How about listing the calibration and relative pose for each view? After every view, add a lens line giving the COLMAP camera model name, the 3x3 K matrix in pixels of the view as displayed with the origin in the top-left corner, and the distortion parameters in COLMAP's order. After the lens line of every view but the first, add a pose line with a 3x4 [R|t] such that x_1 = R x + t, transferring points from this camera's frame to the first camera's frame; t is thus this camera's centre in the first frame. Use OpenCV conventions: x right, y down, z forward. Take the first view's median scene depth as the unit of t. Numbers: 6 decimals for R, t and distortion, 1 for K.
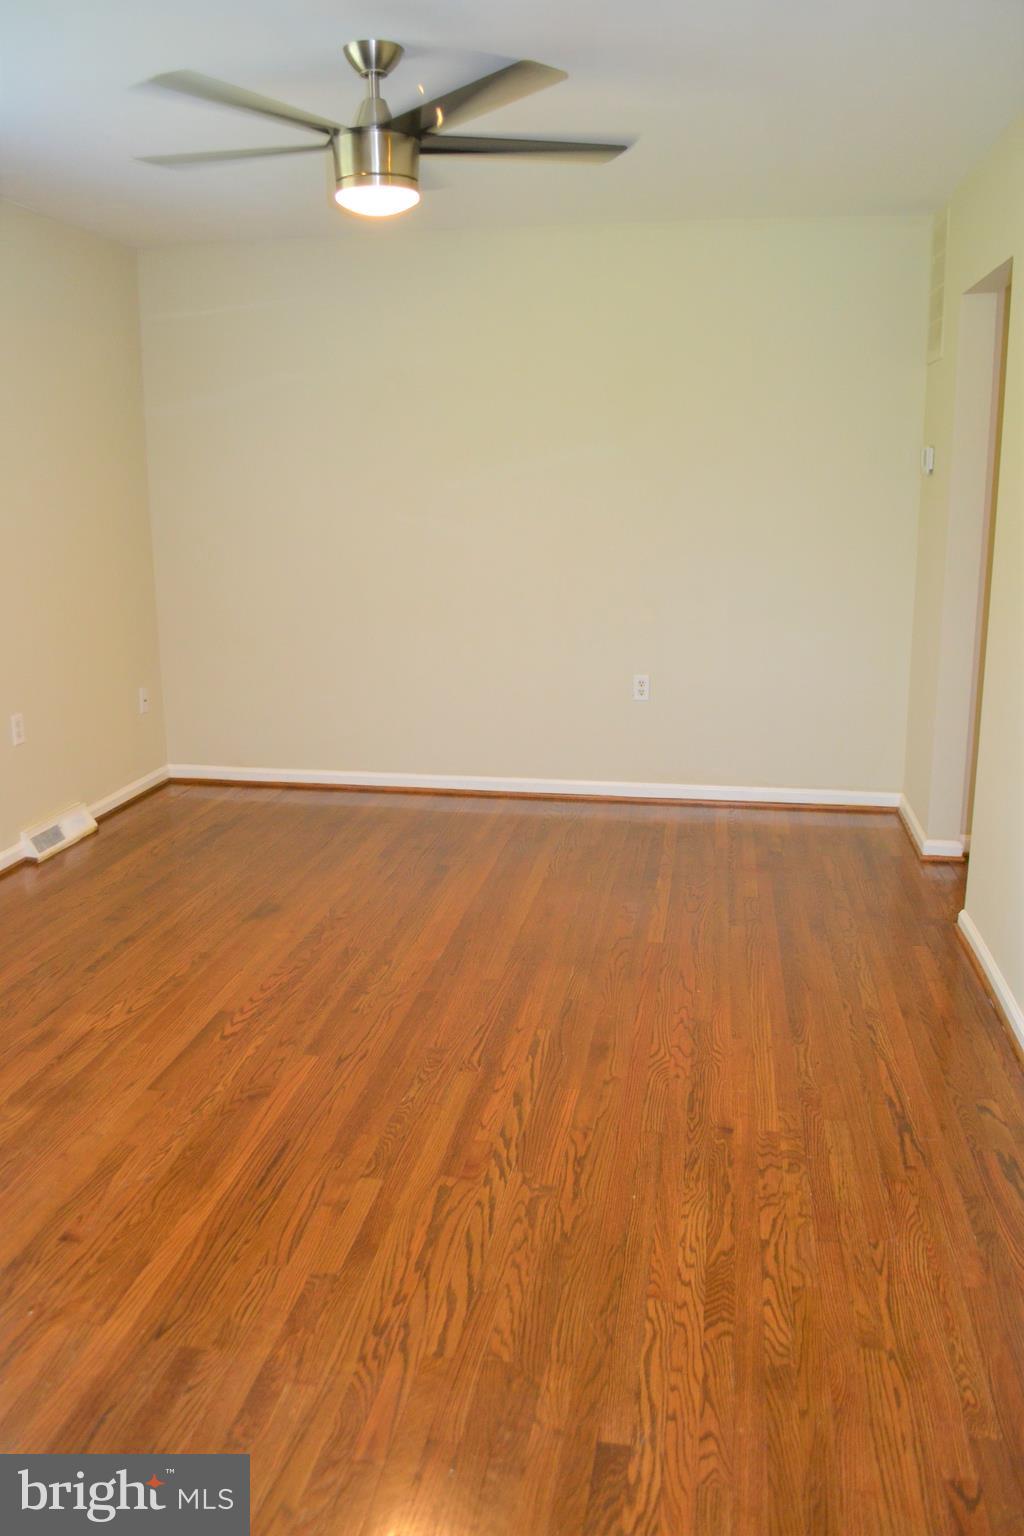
lens RADIAL K [[1239.3, 0, 497.4], [0, 1239.3, 768.9], [0, 0, 1]] dist [-0.079831, 0.005976]
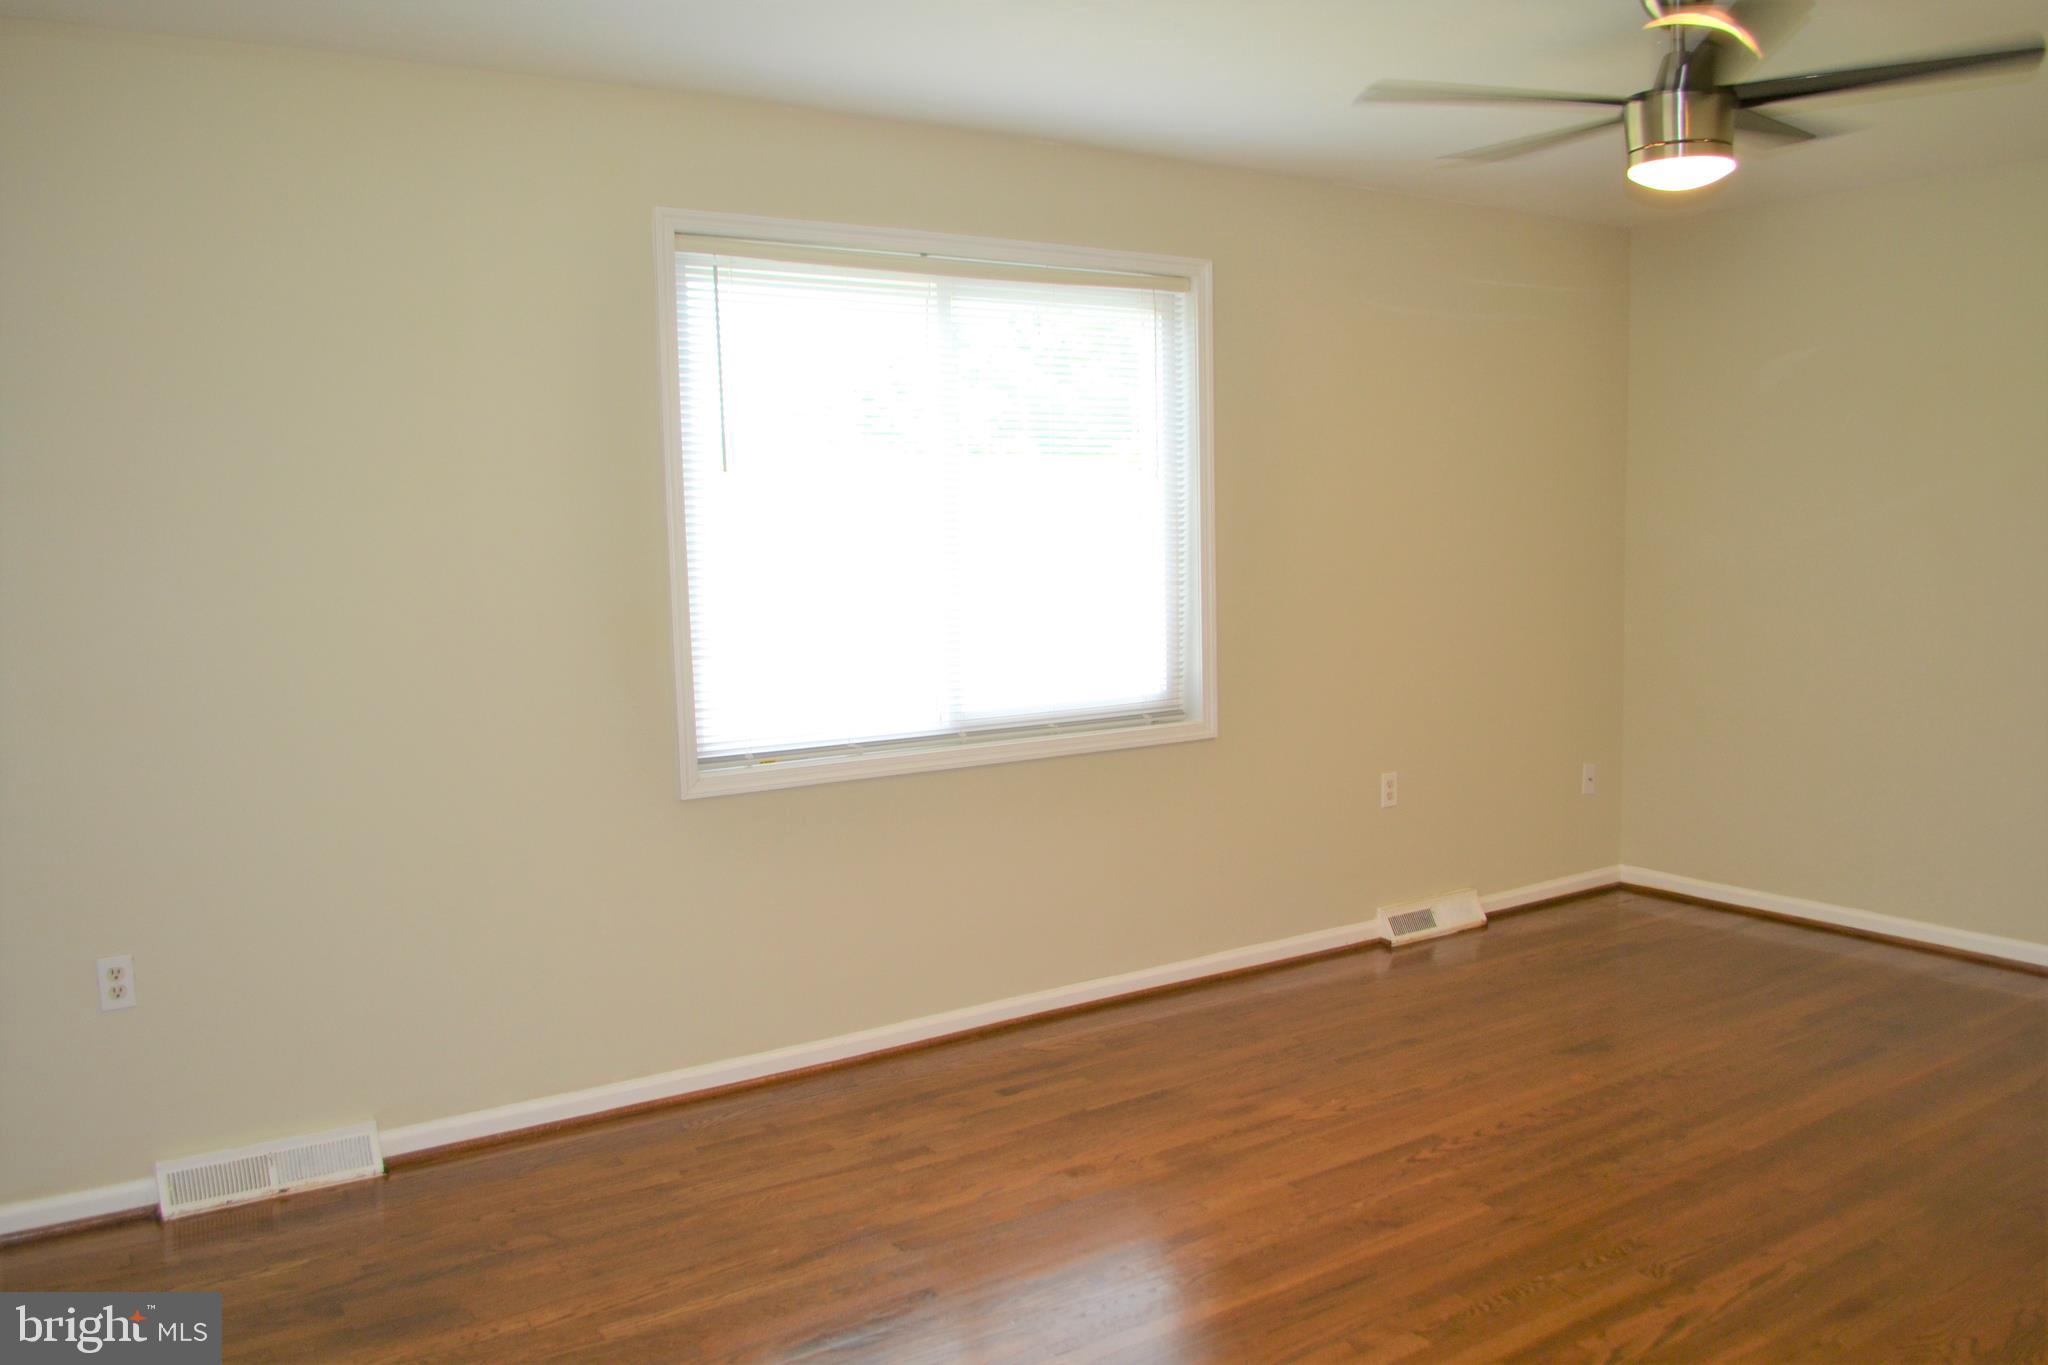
lens RADIAL K [[1652.5, 0, 1022.6], [0, 1652.5, 694.6], [0, 0, 1]] dist [-0.079831, 0.005976]
pose [[0.700651, 0.070259, -0.710037, 0.359832], [-0.151352, 0.987128, -0.051674, 0.001286], [0.697267, 0.143671, 0.702266, -0.018884]]
